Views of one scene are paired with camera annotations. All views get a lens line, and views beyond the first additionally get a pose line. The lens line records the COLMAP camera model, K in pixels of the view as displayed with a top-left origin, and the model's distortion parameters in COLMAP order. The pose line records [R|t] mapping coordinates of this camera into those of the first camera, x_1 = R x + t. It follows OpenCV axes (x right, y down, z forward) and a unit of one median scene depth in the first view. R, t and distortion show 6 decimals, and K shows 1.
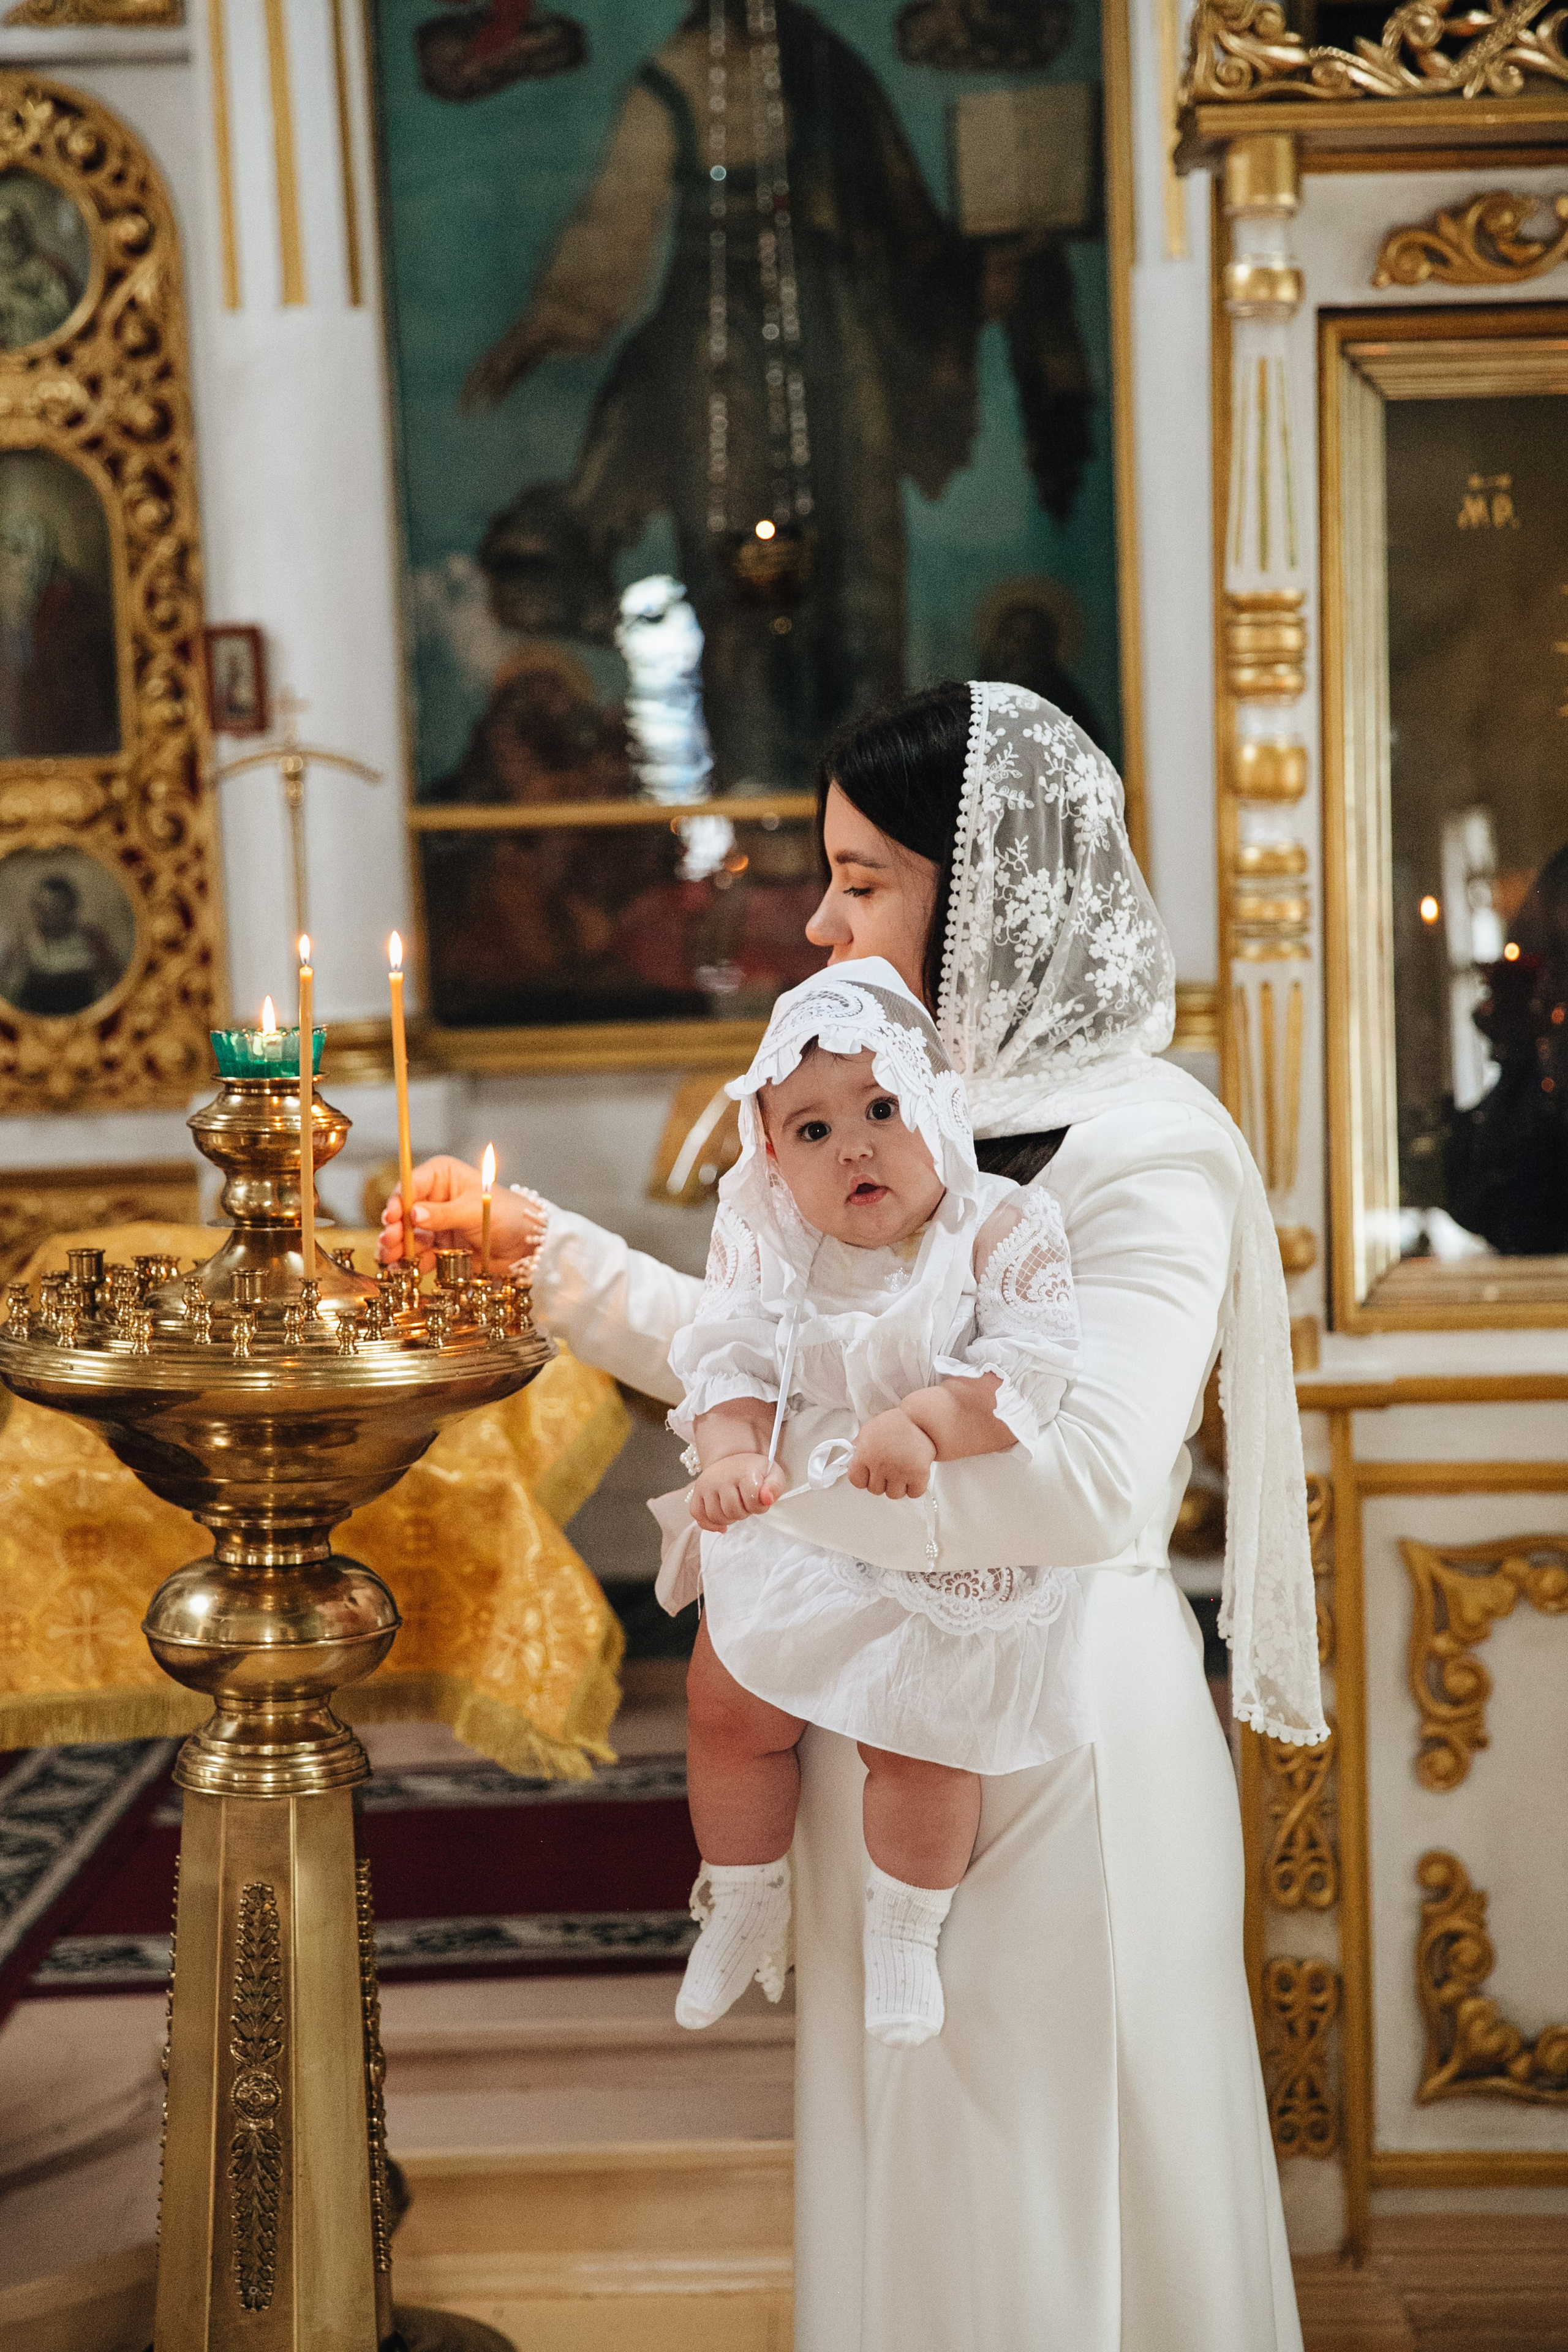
lens RADIAL K [[4428.4, 0, 766.4], [0, 4428.4, 1186.1], [0, 0, 1]] dist [0.219810, -0.119271]
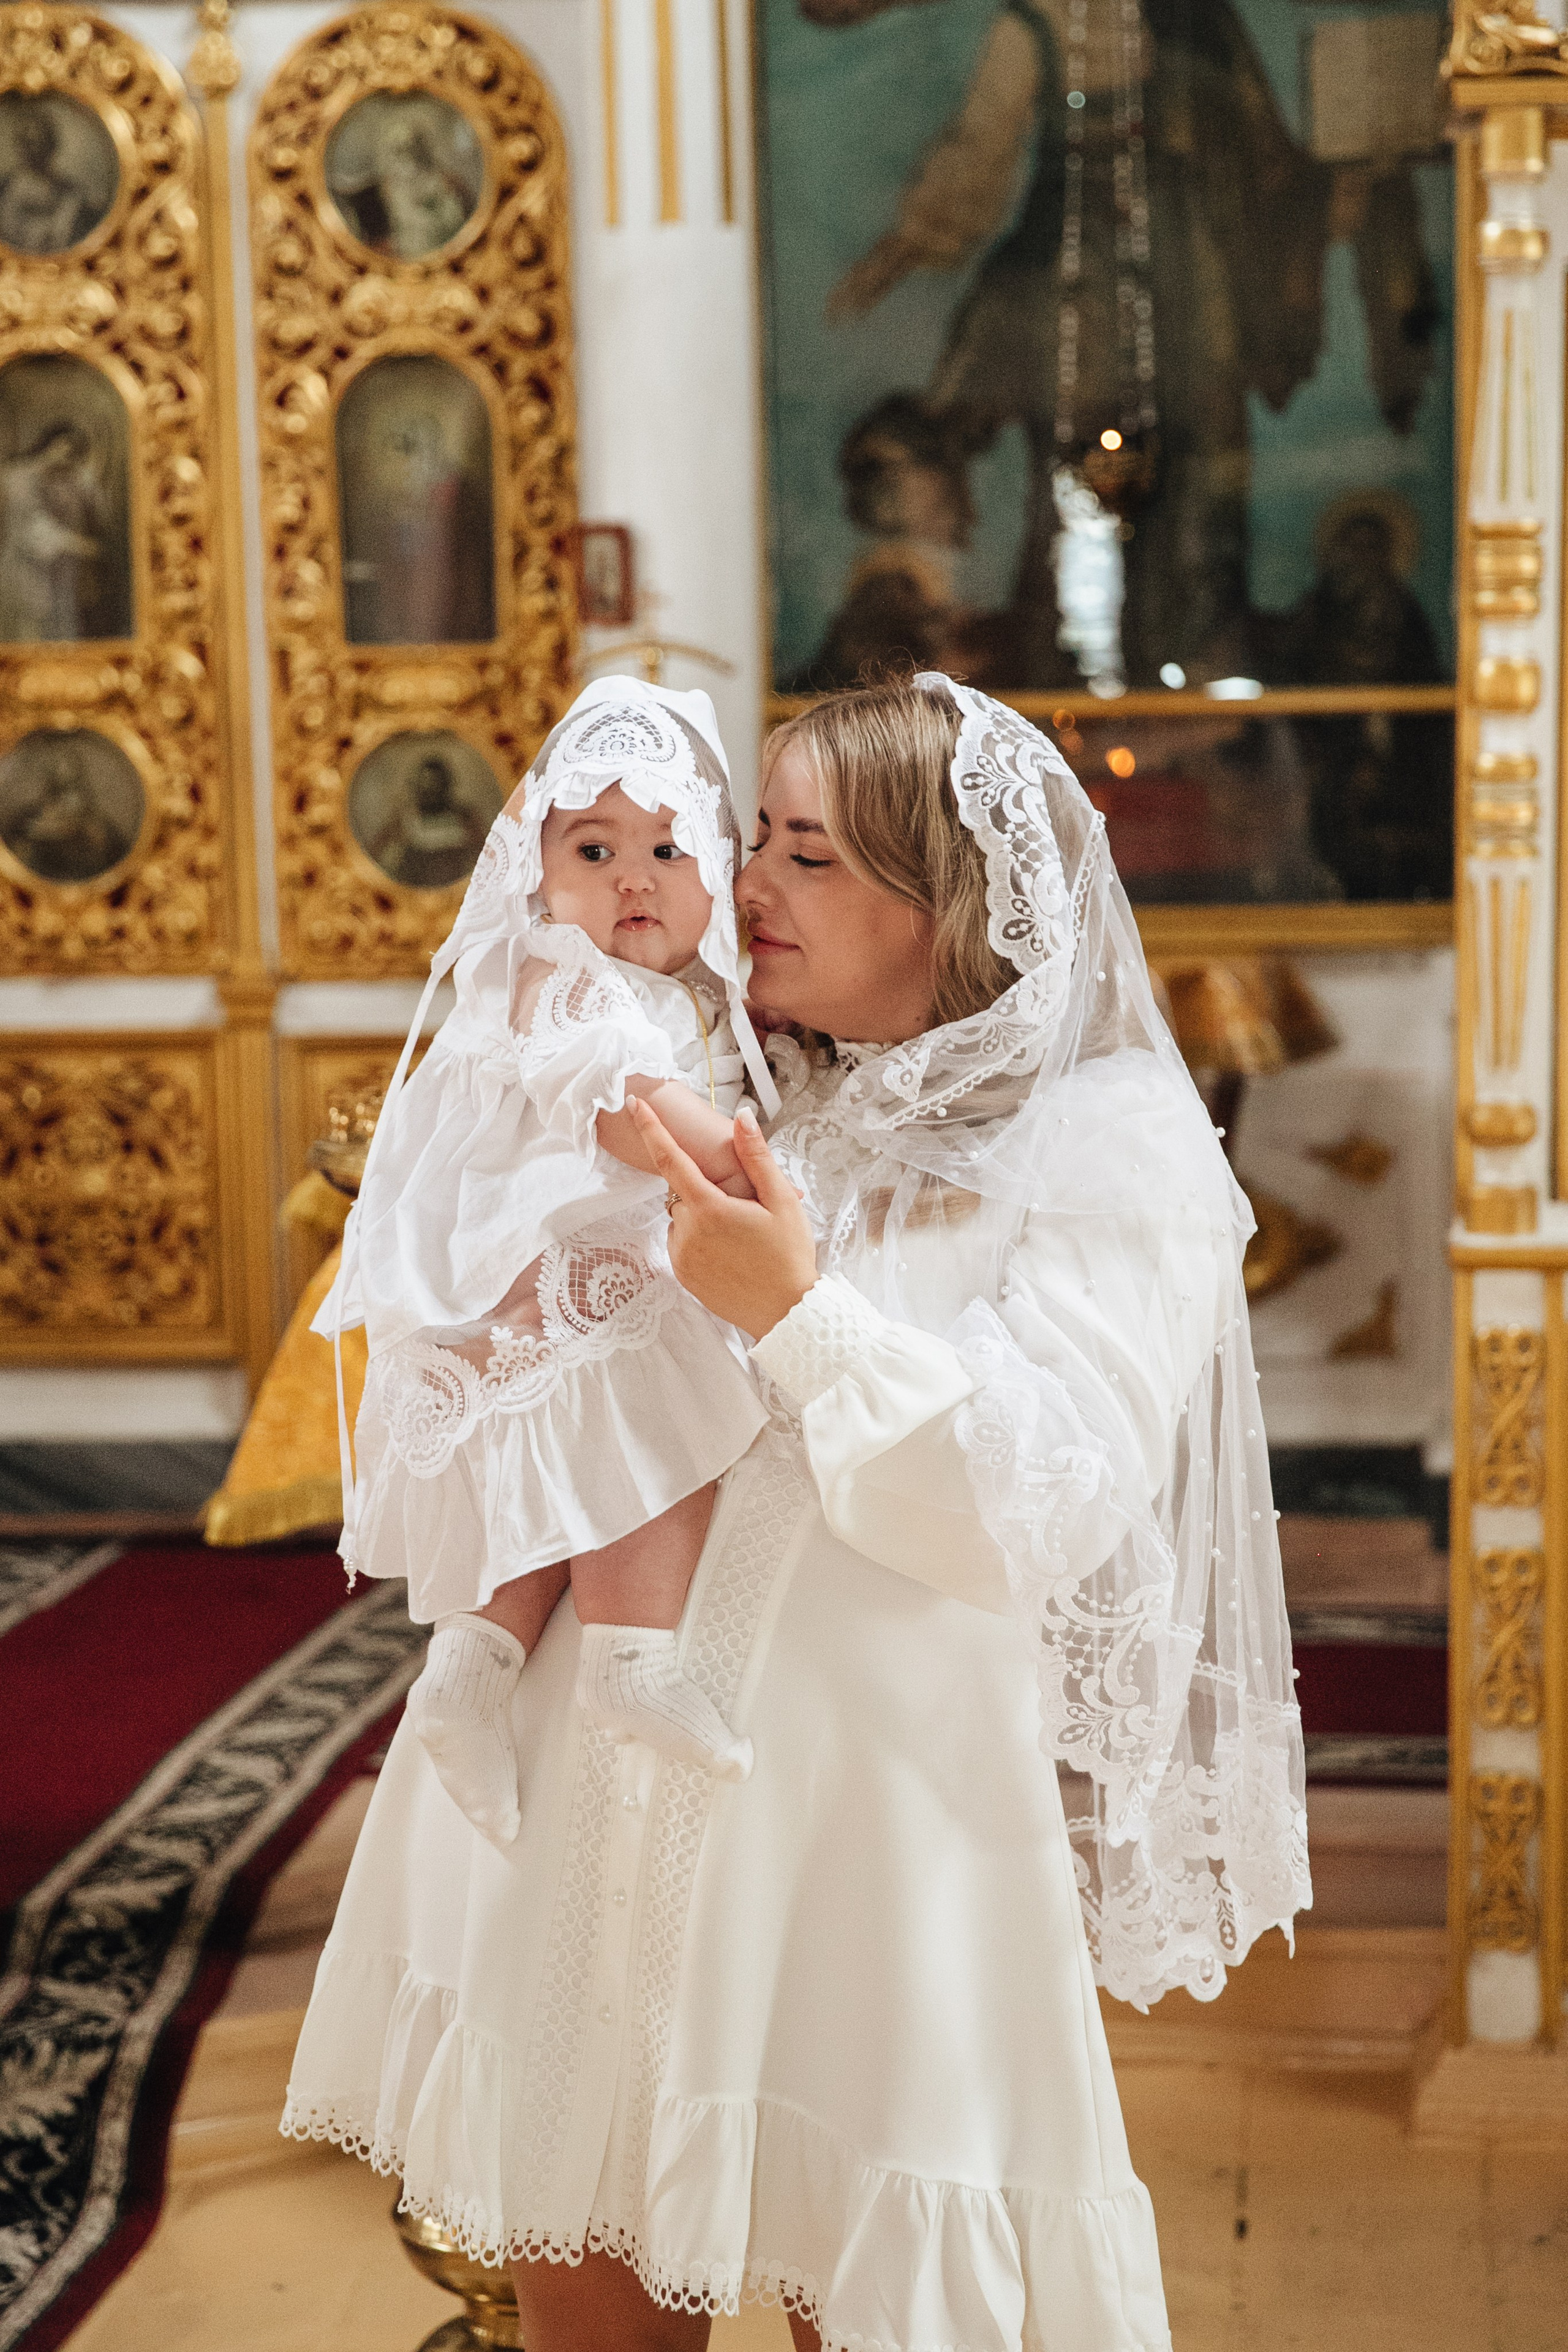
lens RADIAL K [[4751.5, 0, 797.3], [0, 4751.5, 1114.7], [0, 0, 1]] dist [0.200252, -0.070912]
pose [[0.995476, 0.029764, -0.090233, 0.047195], [-0.029463, 0.999555, 0.004663, 0.011436], [0.090332, -0.001983, 0.995910, -0.179420]]
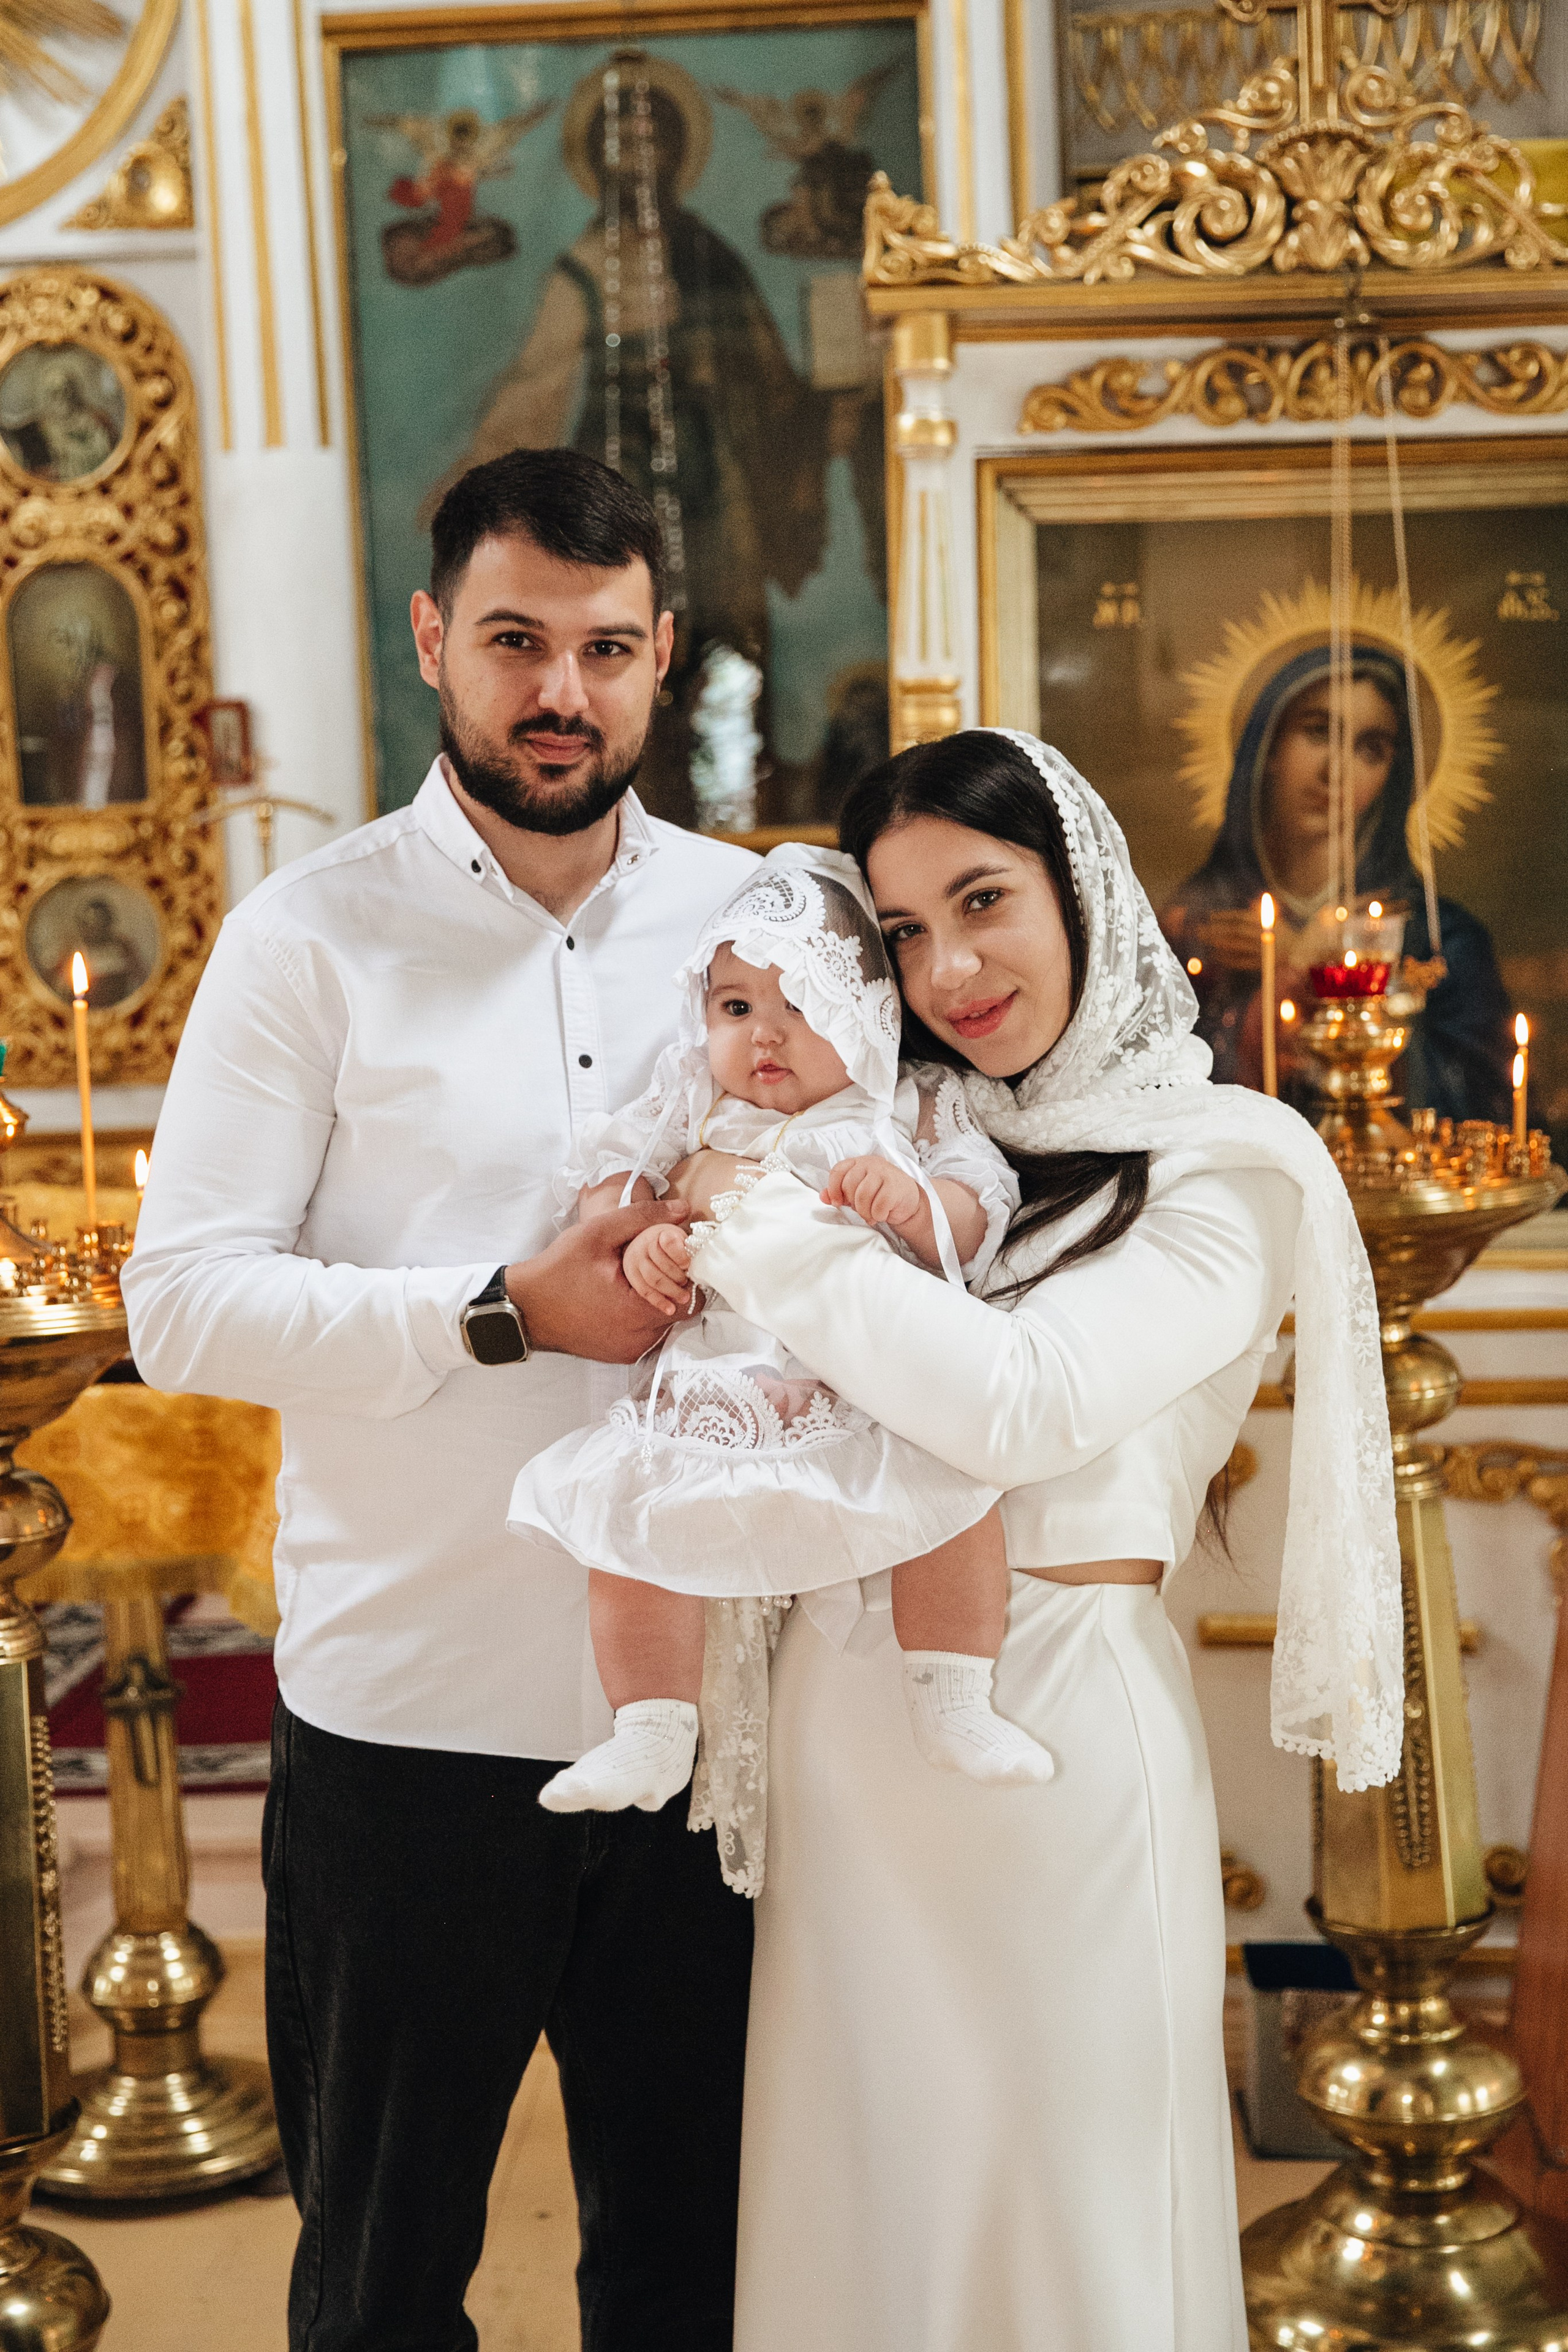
lens RADIAL K [[3504.5, 0, 704.4], [0, 3504.5, 1097.4], [0, 0, 1]] dist [0.074046, 0.125895]
pose [[0.998546, 0.004501, -0.053711, 0.099094], [-0.004964, 0.999952, -0.008486, -0.008553], [0.053670, 0.008741, 0.998520, 0.027862]]
